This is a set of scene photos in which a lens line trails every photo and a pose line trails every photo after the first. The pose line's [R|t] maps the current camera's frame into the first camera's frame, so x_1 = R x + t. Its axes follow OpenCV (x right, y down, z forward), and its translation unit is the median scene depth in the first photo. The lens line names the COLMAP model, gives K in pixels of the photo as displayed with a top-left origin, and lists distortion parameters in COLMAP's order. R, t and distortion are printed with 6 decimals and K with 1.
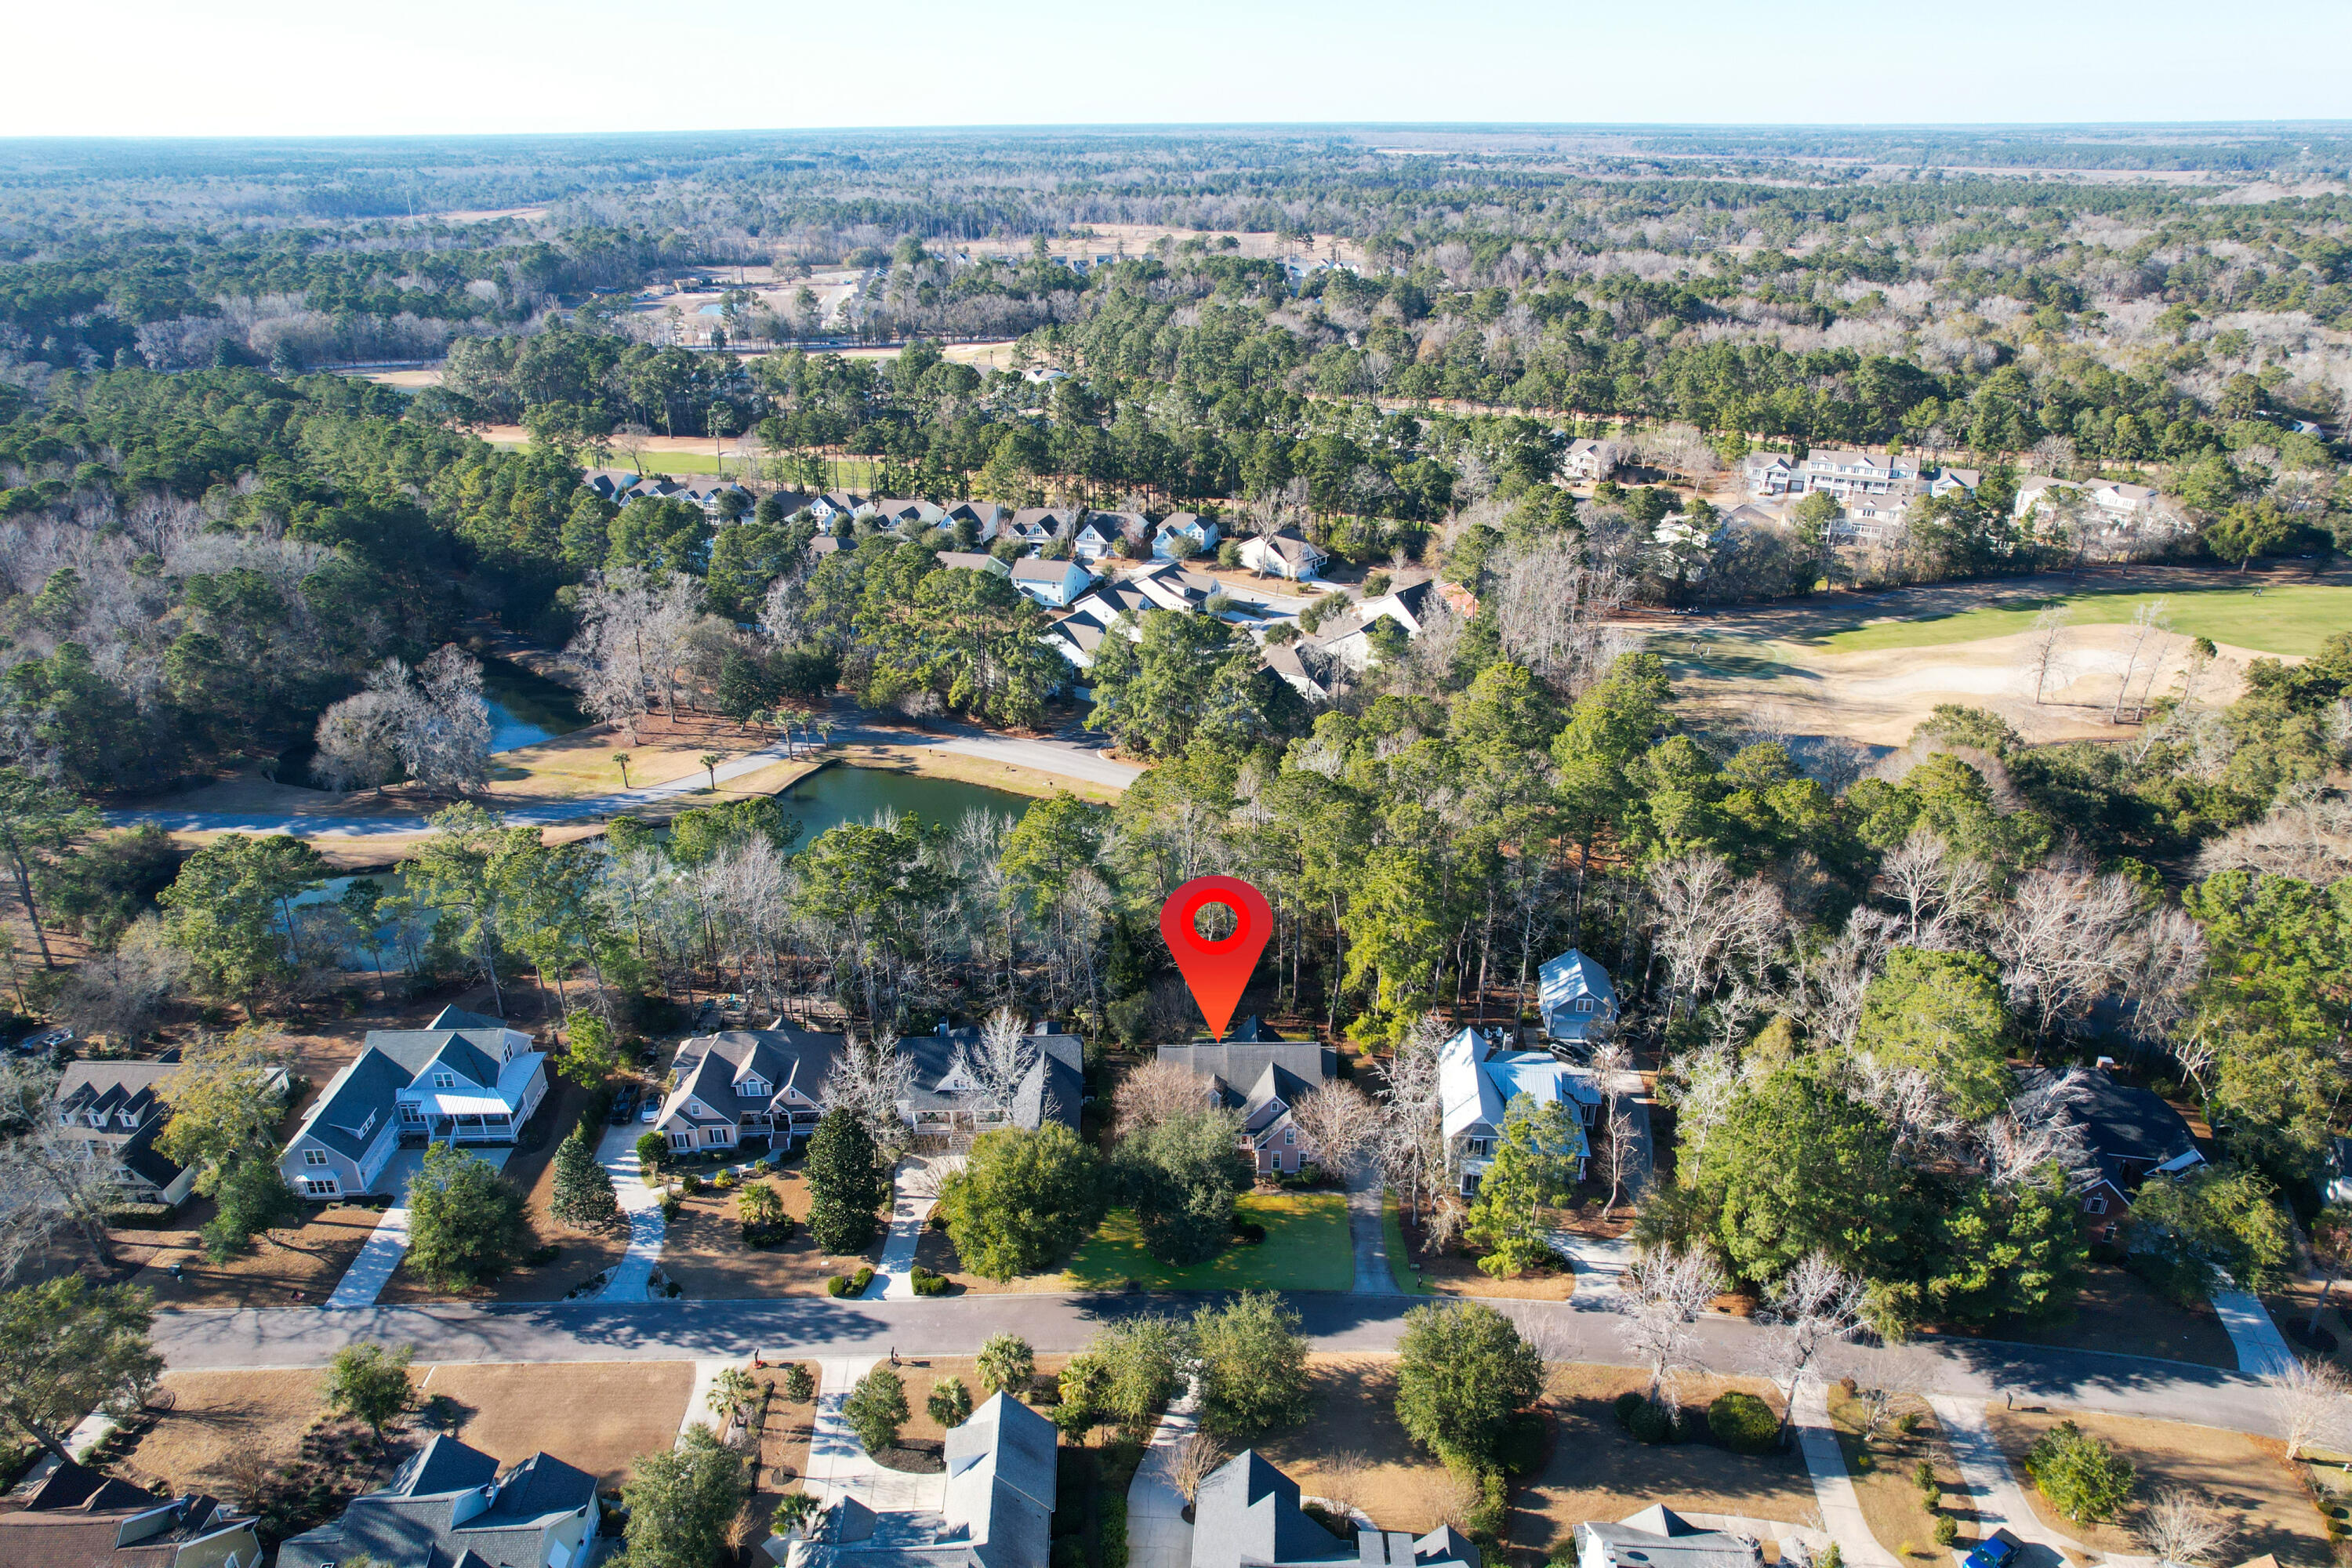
lens RADIAL K [[1528.8, 0, 1178.2], [0, 1528.8, 784.5], [0, 0, 1]] dist [-0.078211, 0.083385]
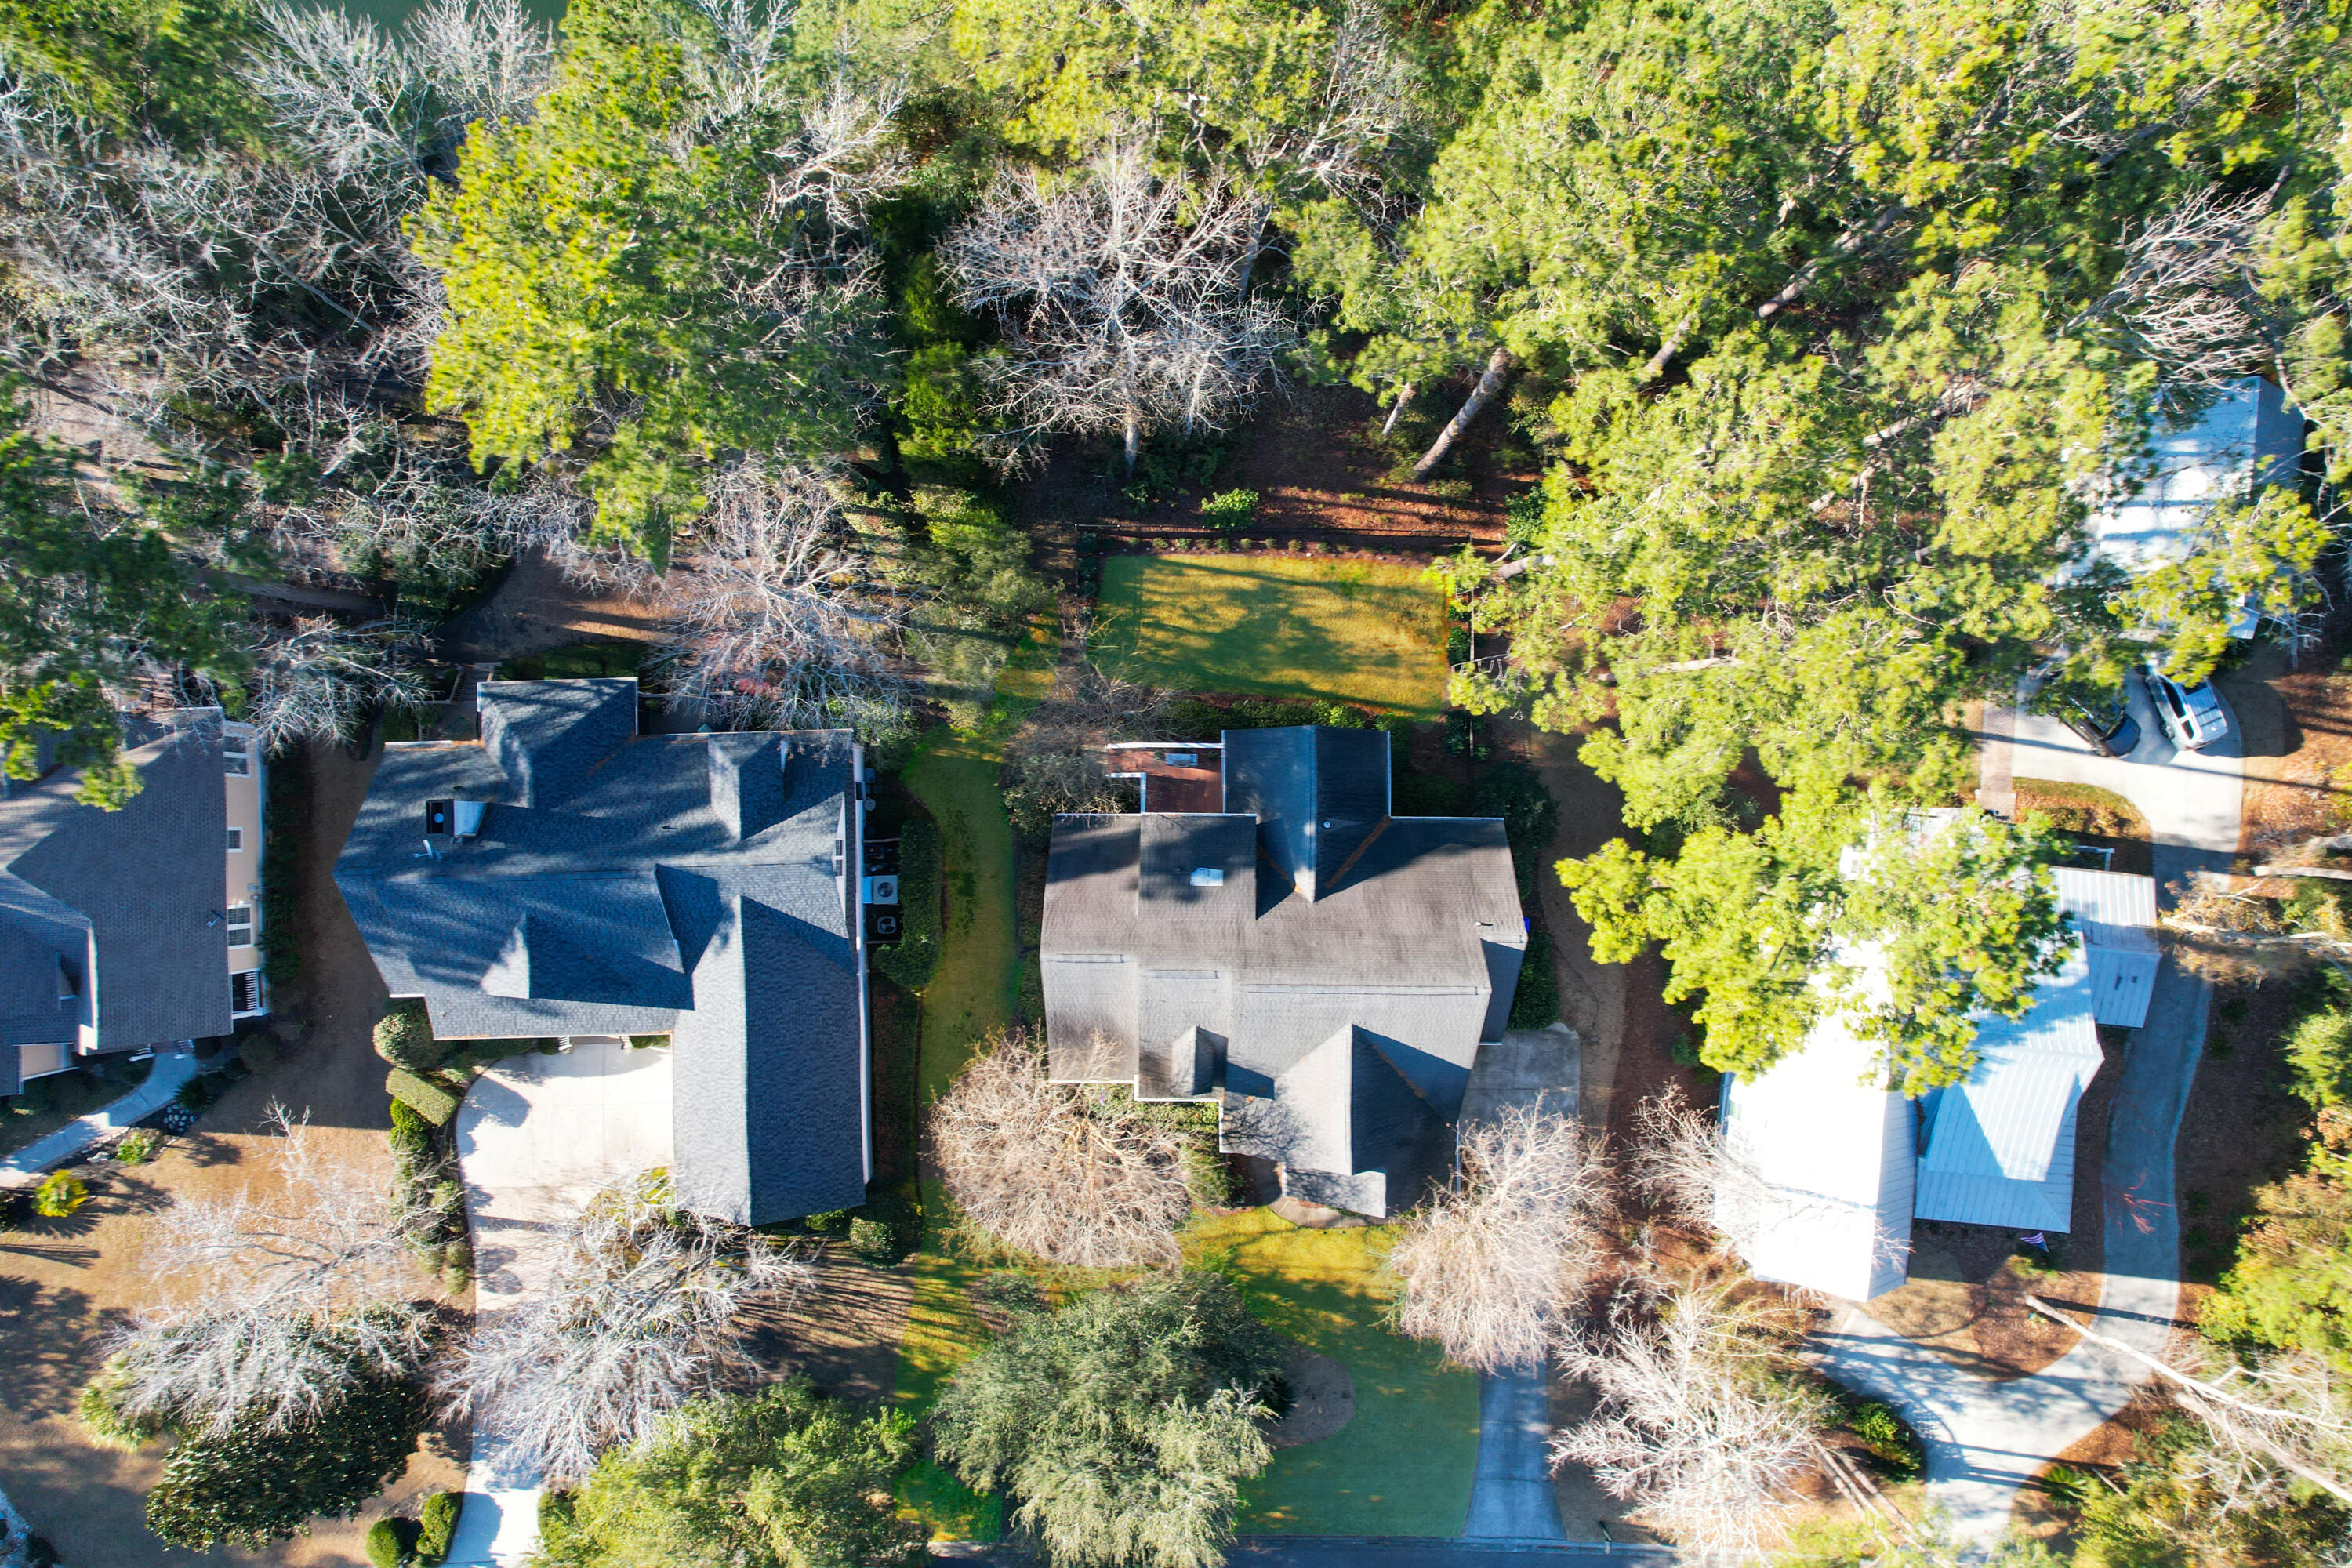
lens RADIAL K [[1528.8, 0, 1178.2], [0, 1528.8, 784.5], [0, 0, 1]] dist [-0.078211, 0.083385]
pose [[0.999922, 0.012308, -0.002102, 0.013059], [-0.003117, 0.409078, 0.912494, -0.115341], [0.012091, -0.912416, 0.409084, 0.579679]]
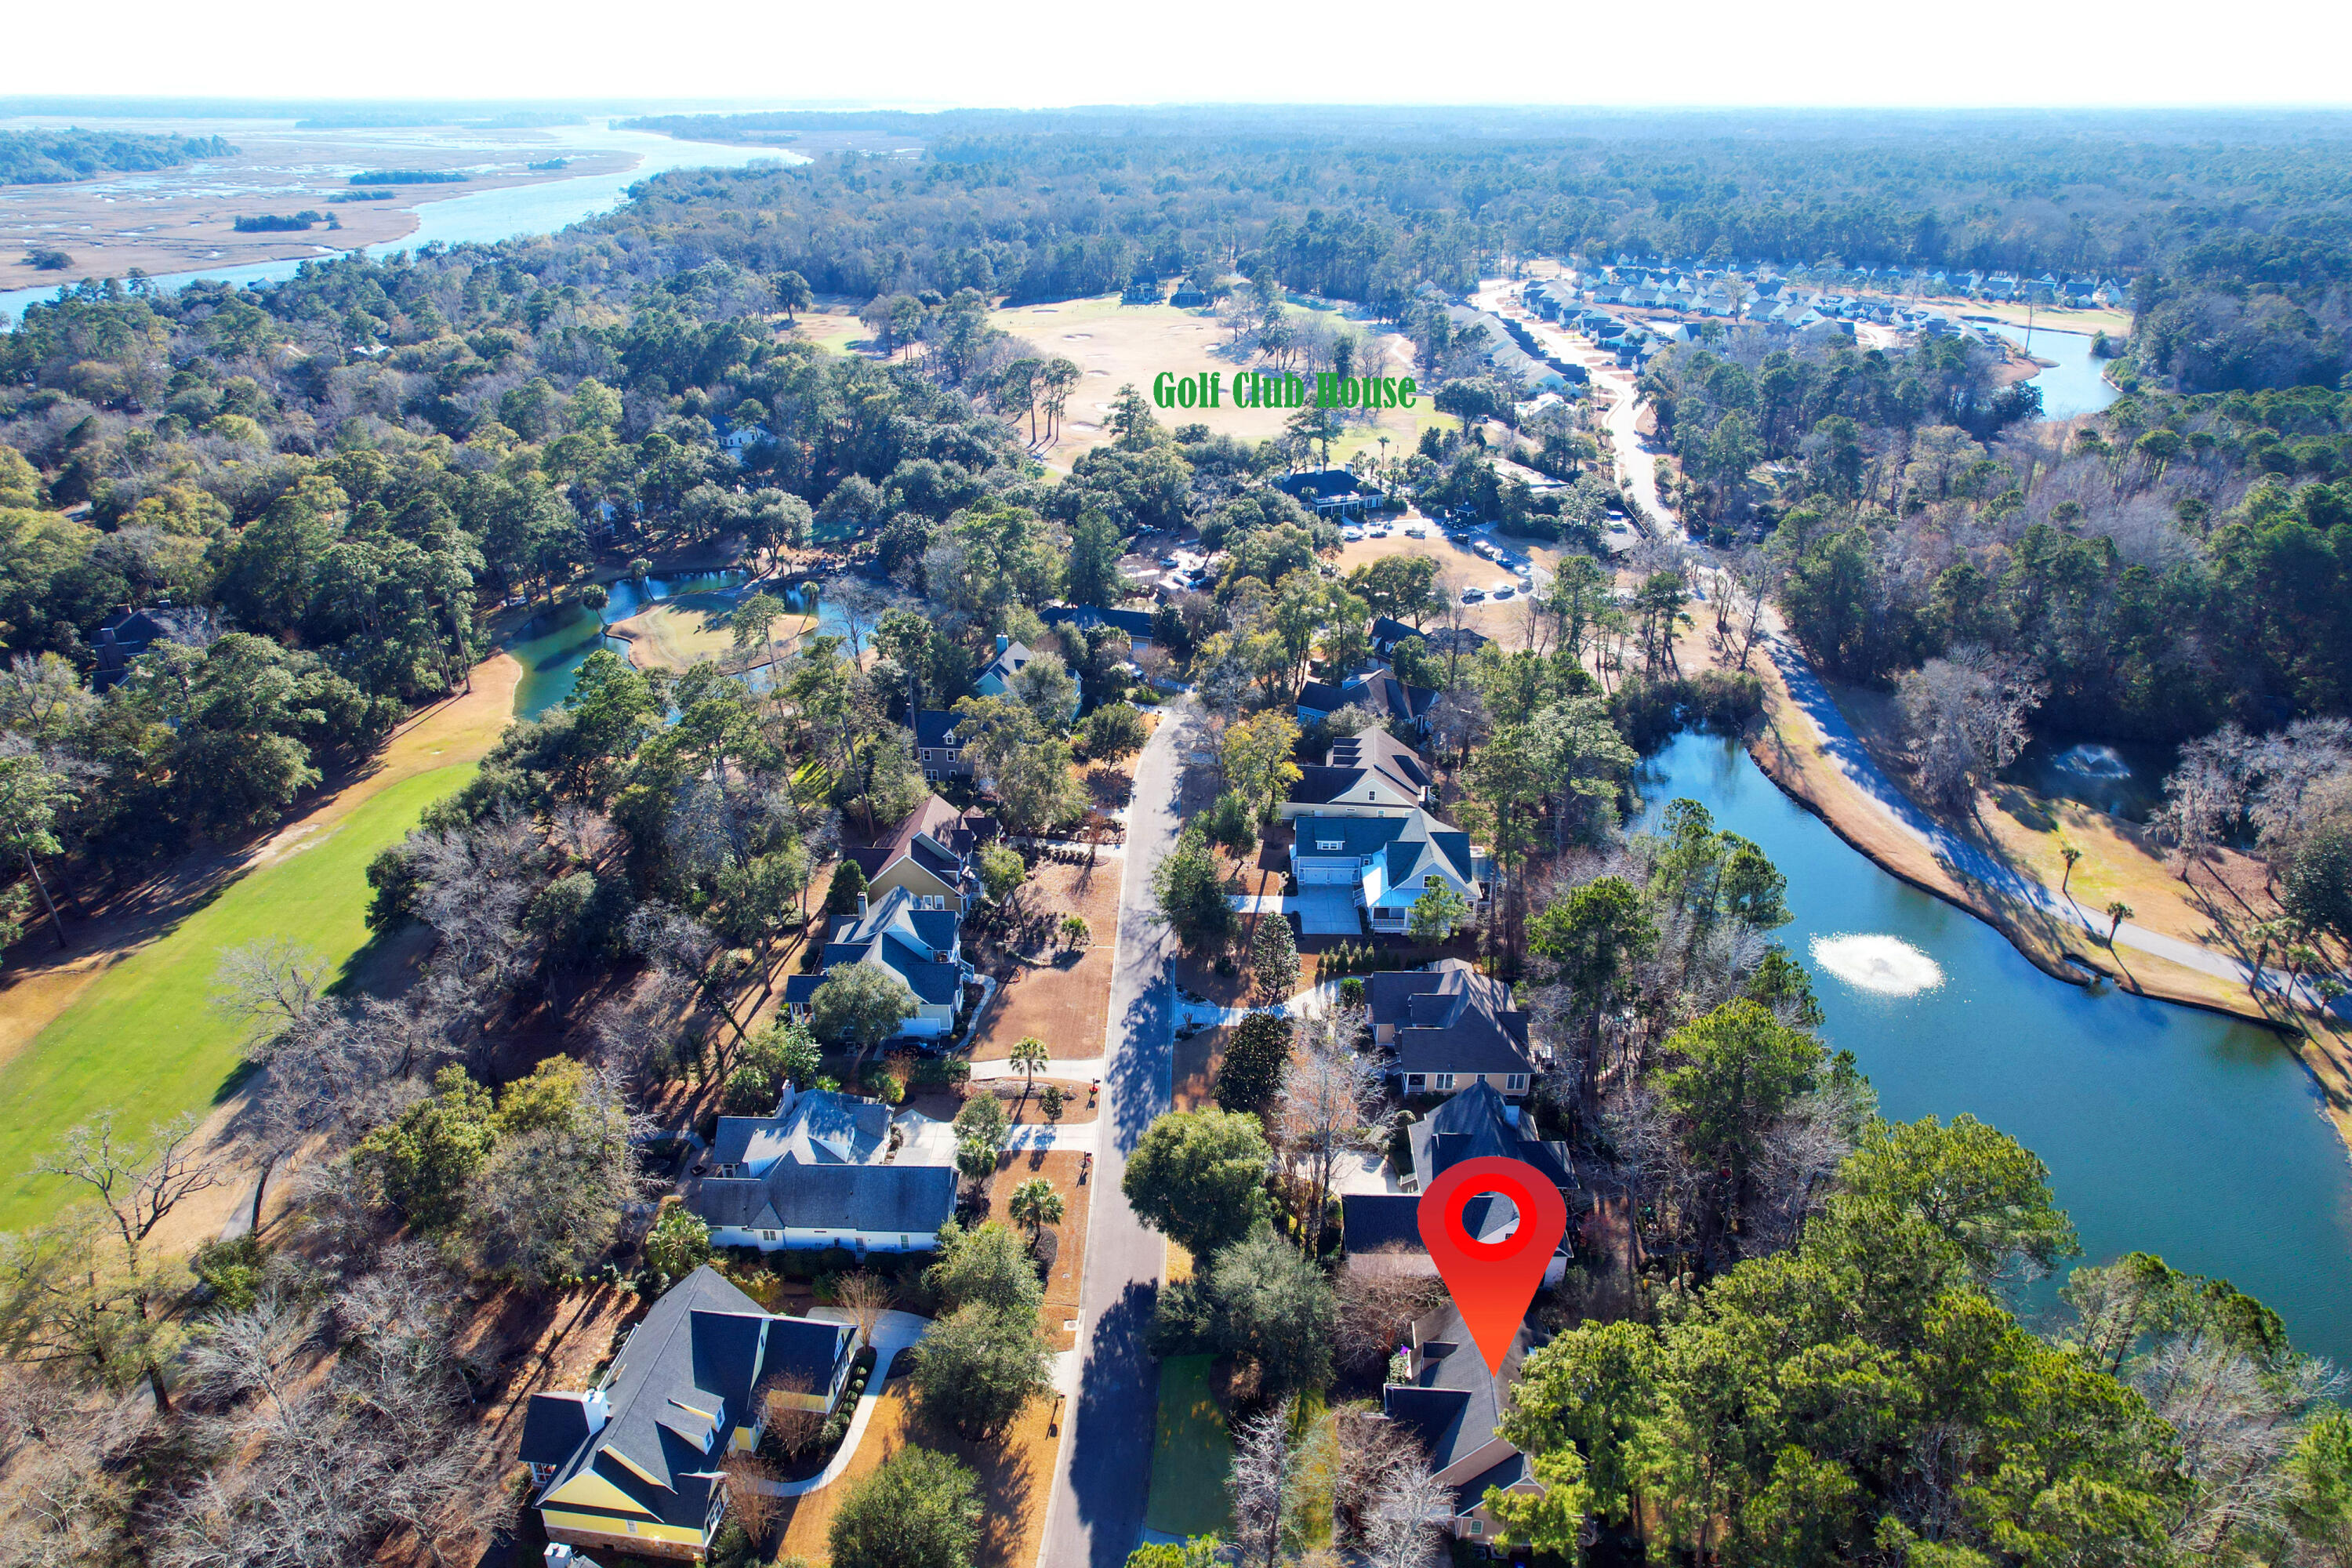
lens RADIAL K [[1521.1, 0, 1170.3], [0, 1521.1, 780.6], [0, 0, 1]] dist [-0.064635, 0.072034]
pose [[-0.053330, 0.431988, -0.900301, 0.373472], [-0.414536, 0.810652, 0.413526, -0.181671], [0.908469, 0.395260, 0.135843, 0.415463]]
